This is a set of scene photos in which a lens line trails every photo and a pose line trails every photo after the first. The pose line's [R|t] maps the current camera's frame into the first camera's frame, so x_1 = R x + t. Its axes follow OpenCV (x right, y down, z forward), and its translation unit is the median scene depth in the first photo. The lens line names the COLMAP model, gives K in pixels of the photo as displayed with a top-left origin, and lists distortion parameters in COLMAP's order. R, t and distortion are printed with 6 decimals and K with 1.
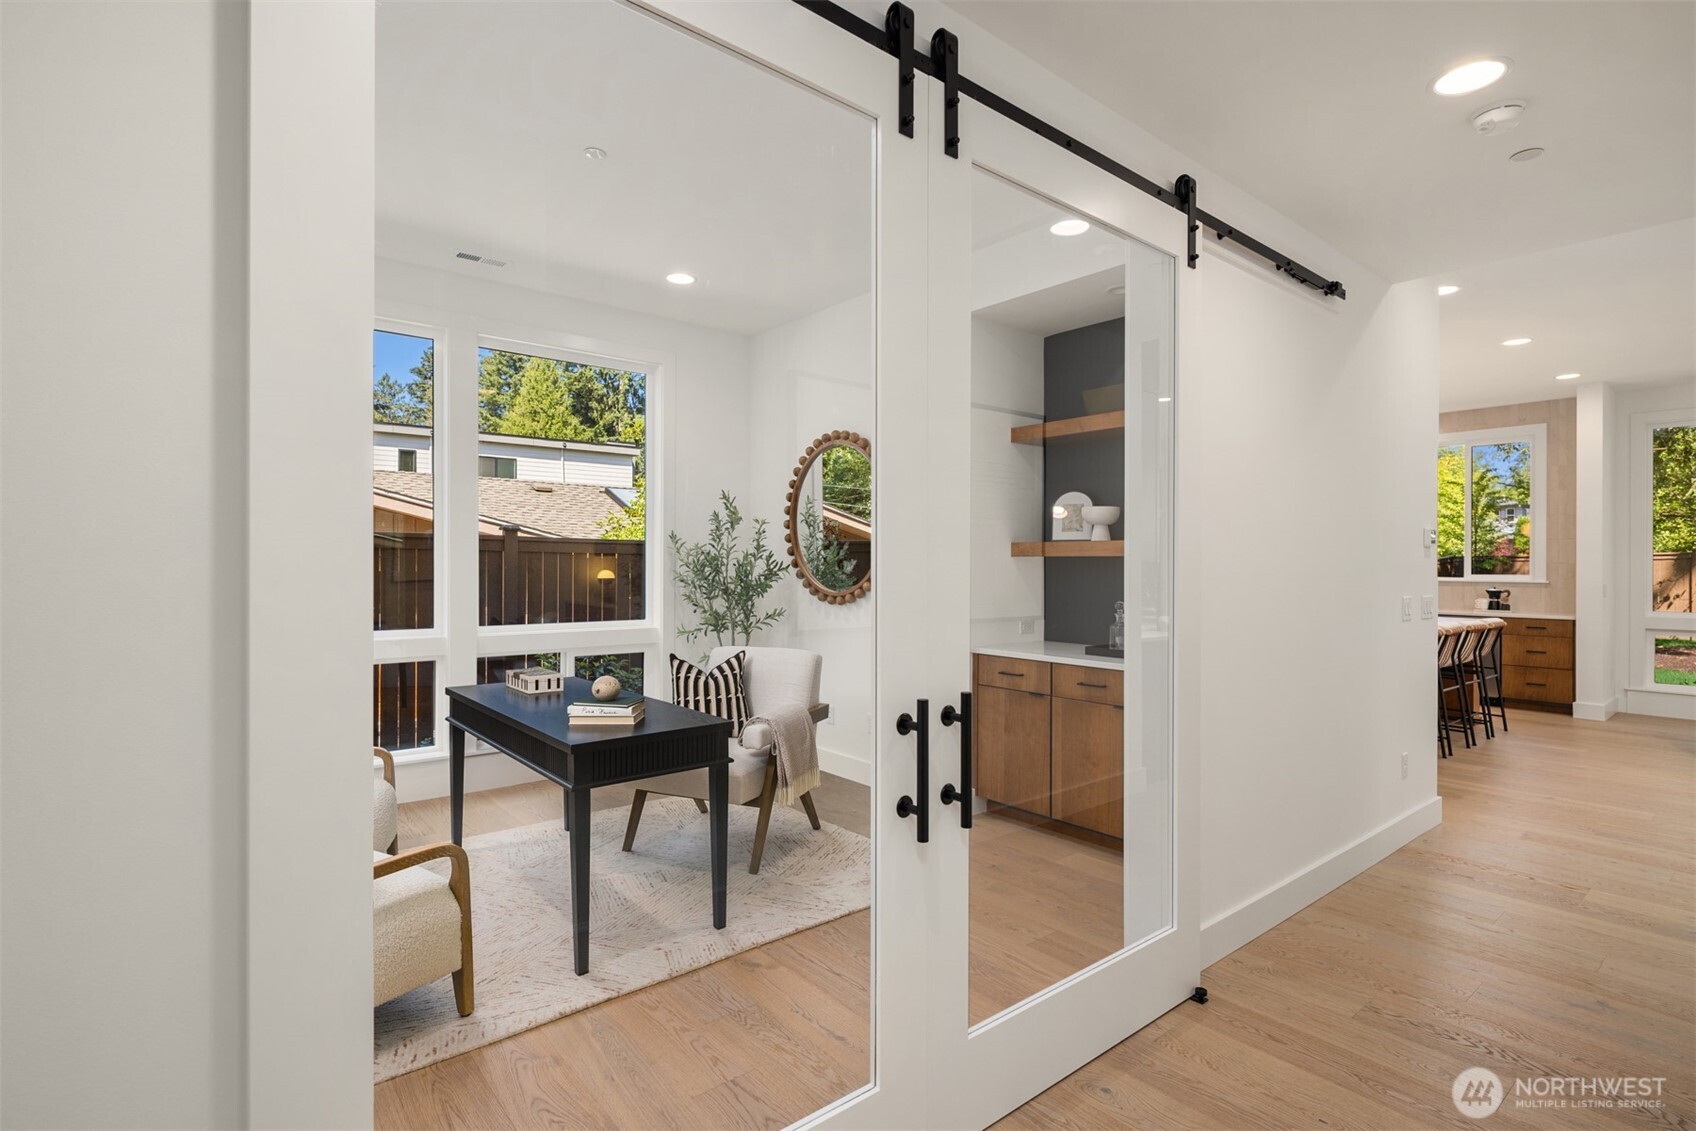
lens RADIAL K [[819.2, 0, 848.0], [0, 819.2, 565.5], [0, 0, 1]] dist [0.002552, 0.000485]
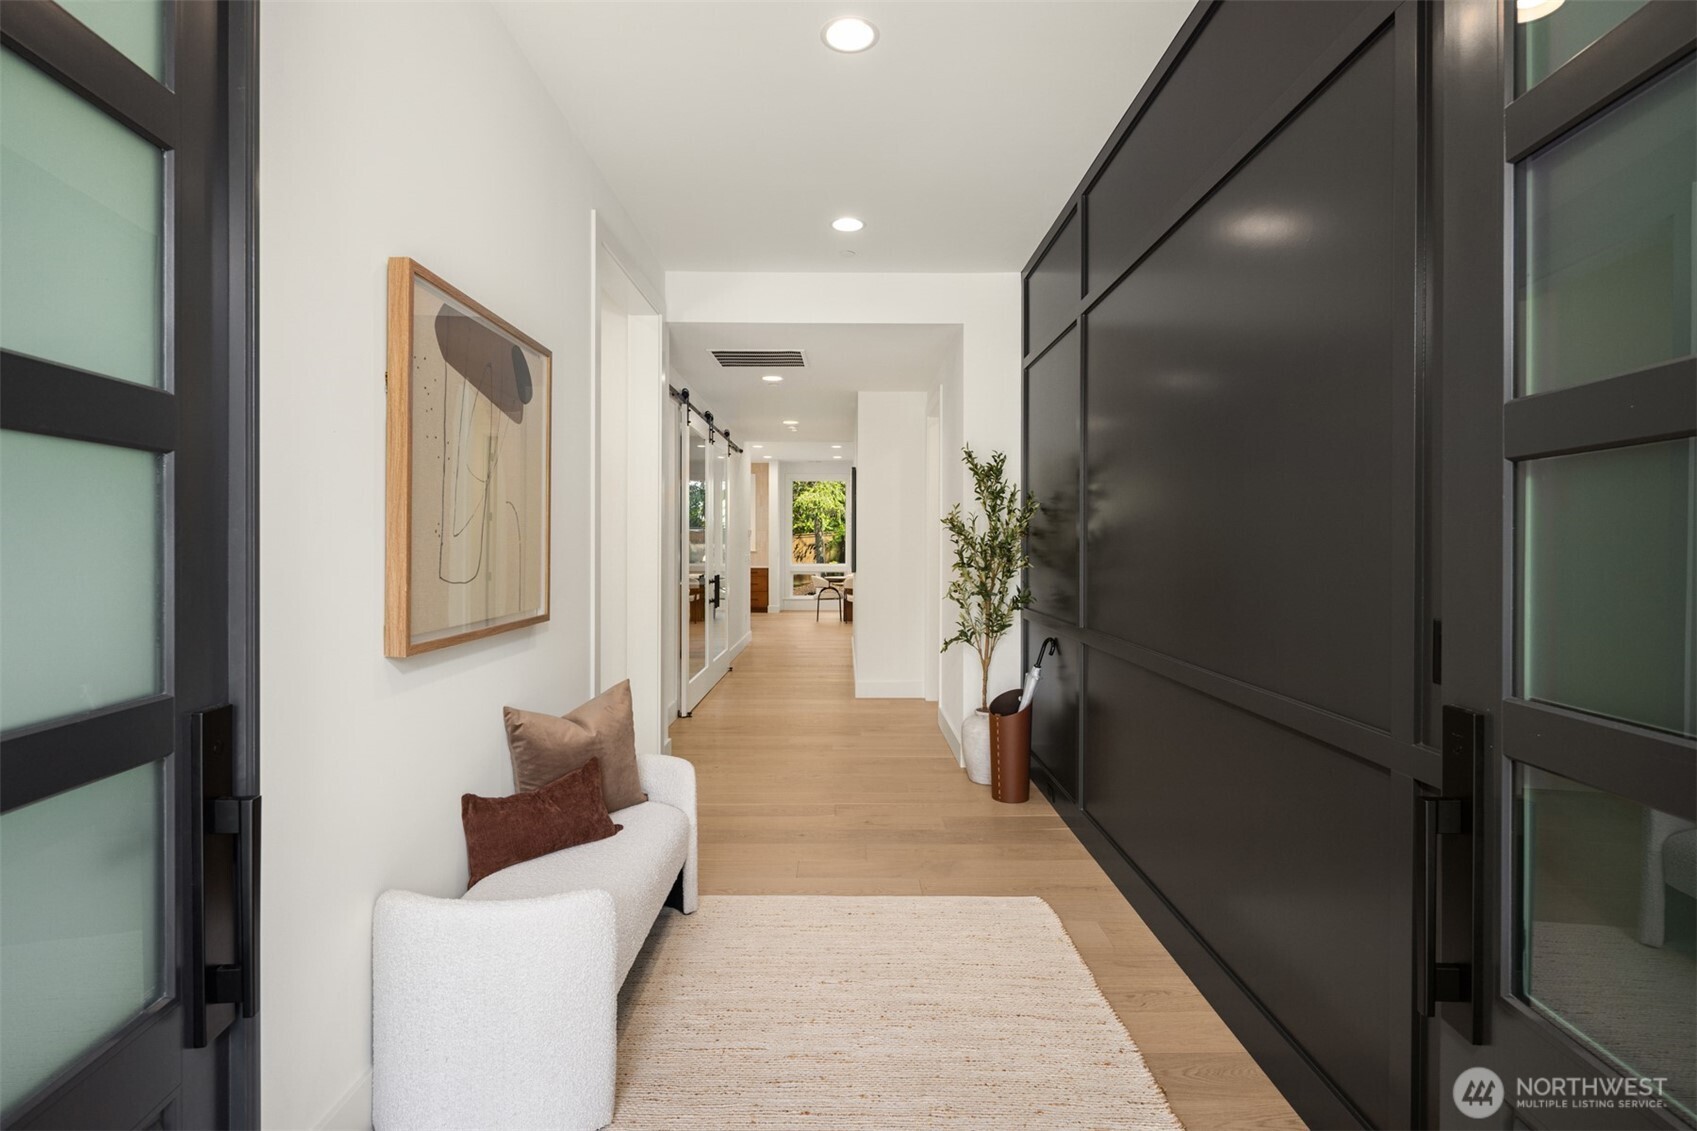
lens RADIAL K [[830.9, 0, 847.6], [0, 830.9, 546.1], [0, 0, 1]] dist [0.000109, -0.000065]
pose [[0.632451, -0.001368, 0.774599, -2.940419], [-0.004002, 0.999979, 0.005033, -0.017487], [-0.774590, -0.006283, 0.632432, -2.370759]]
